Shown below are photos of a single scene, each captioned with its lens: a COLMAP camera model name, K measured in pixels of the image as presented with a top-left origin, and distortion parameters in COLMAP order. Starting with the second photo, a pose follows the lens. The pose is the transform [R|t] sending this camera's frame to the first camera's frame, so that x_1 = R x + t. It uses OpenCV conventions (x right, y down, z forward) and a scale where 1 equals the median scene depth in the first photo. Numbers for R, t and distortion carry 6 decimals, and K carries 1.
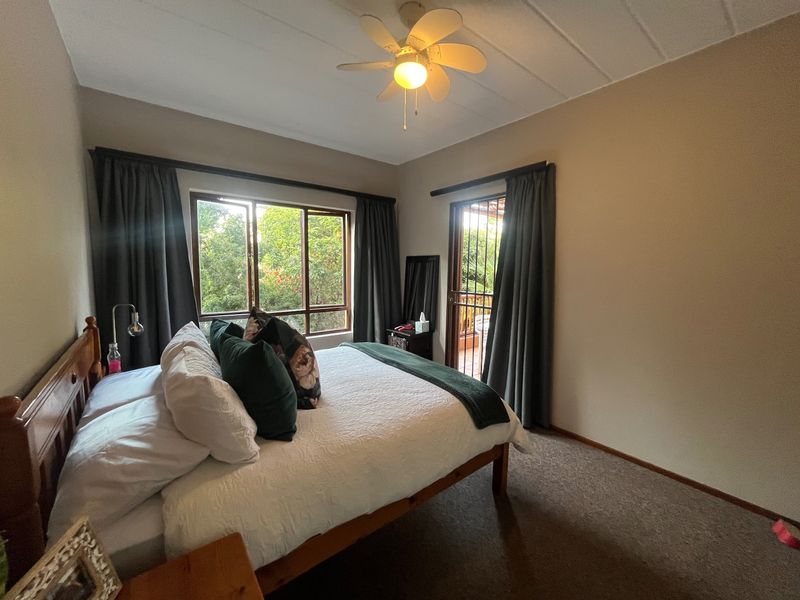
lens RADIAL K [[324.2, 0, 402.7], [0, 324.2, 301.4], [0, 0, 1]] dist [-0.002456, 0.000166]
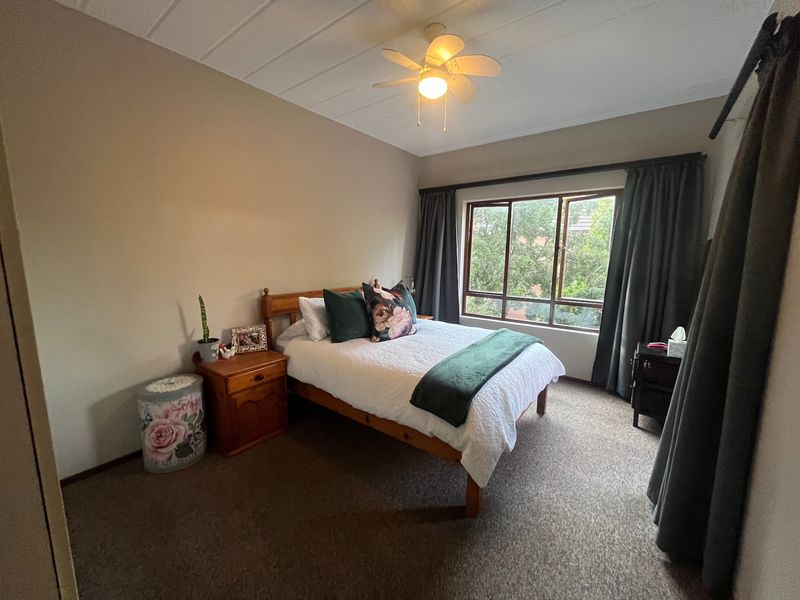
lens RADIAL K [[324.2, 0, 402.2], [0, 324.2, 300.1], [0, 0, 1]] dist [-0.002456, 0.000166]
pose [[0.254770, 0.125022, -0.958886, 0.827607], [-0.104433, 0.989365, 0.101249, -0.036447], [0.961346, 0.074344, 0.265117, 0.445282]]
